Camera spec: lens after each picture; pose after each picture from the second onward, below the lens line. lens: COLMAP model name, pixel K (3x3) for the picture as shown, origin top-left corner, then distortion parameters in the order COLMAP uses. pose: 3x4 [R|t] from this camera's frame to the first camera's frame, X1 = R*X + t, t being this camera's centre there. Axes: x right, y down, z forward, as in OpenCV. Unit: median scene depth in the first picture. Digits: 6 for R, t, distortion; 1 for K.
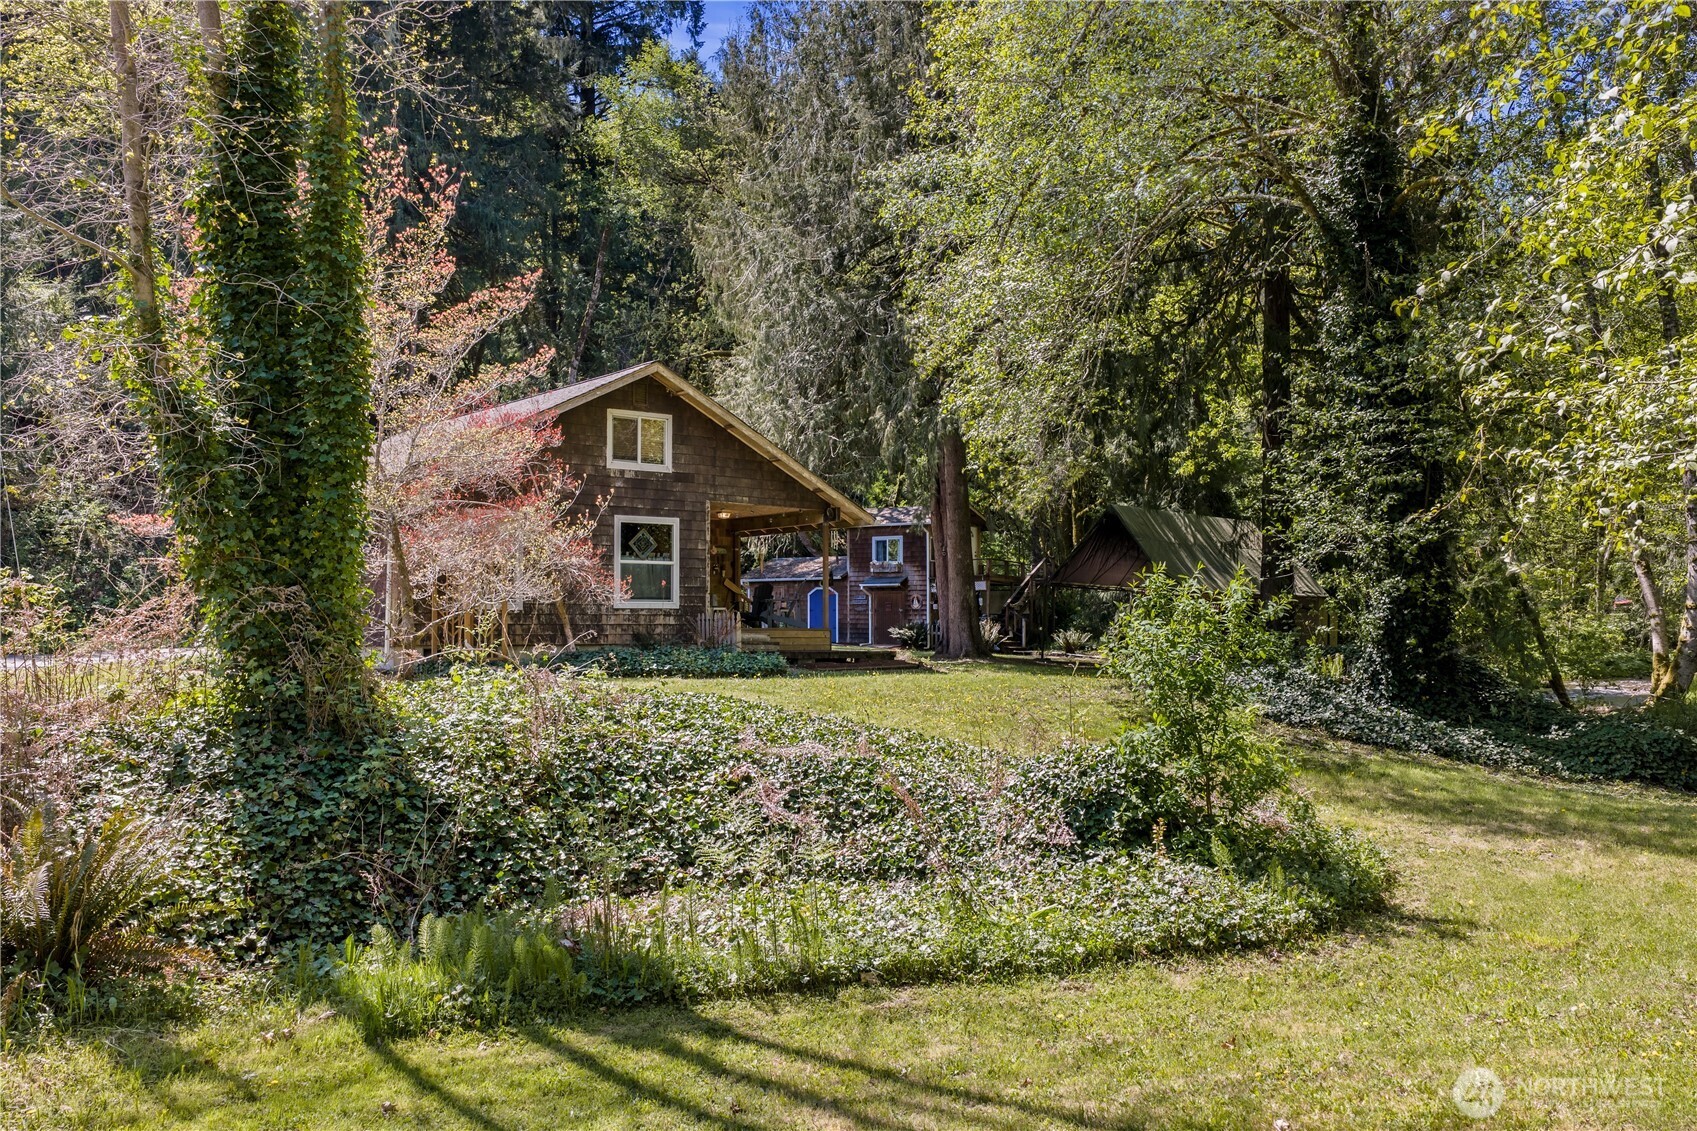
lens RADIAL K [[1412.4, 0, 848.5], [0, 1412.4, 565.5], [0, 0, 1]] dist [-0.004332, 0.002919]
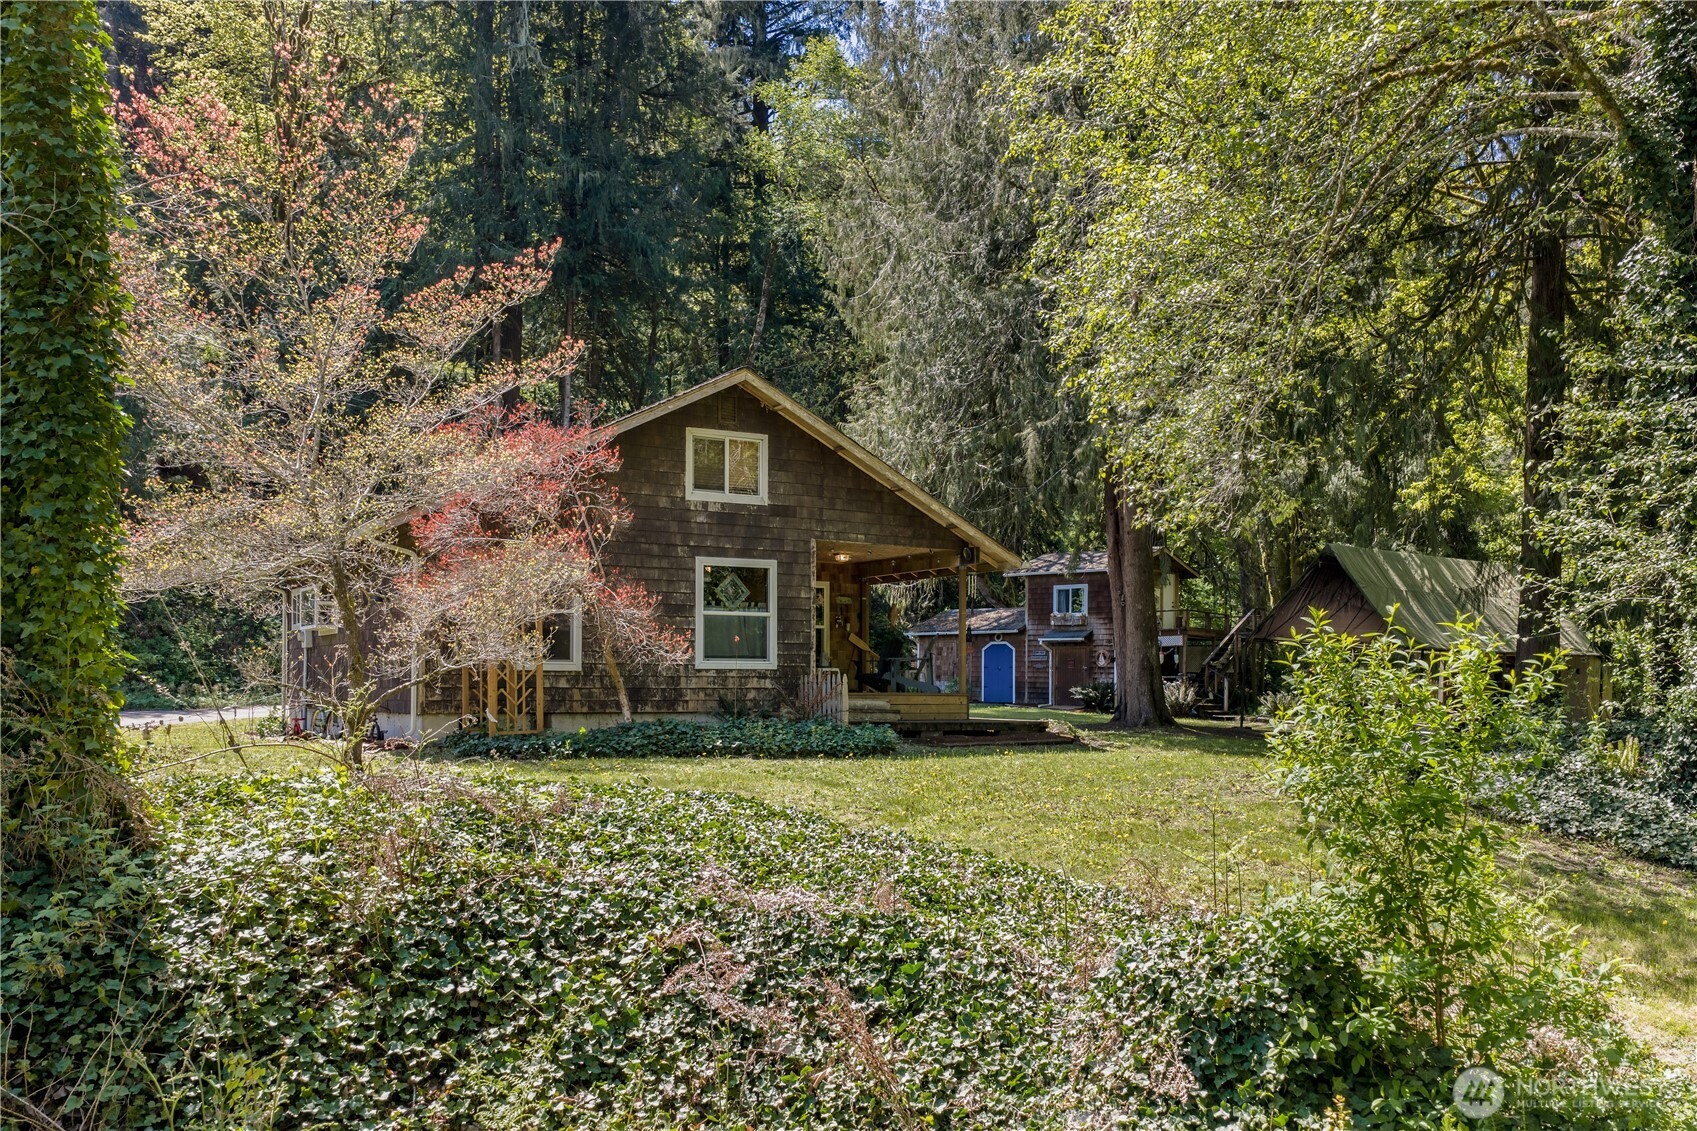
lens RADIAL K [[1397.5, 0, 848.7], [0, 1397.5, 697.6], [0, 0, 1]] dist [-0.003817, -0.002415]
pose [[0.987927, 0.009458, -0.154629, 0.054117], [-0.000594, 0.998358, 0.057272, -0.000127], [0.154917, -0.056489, 0.986311, 0.213391]]
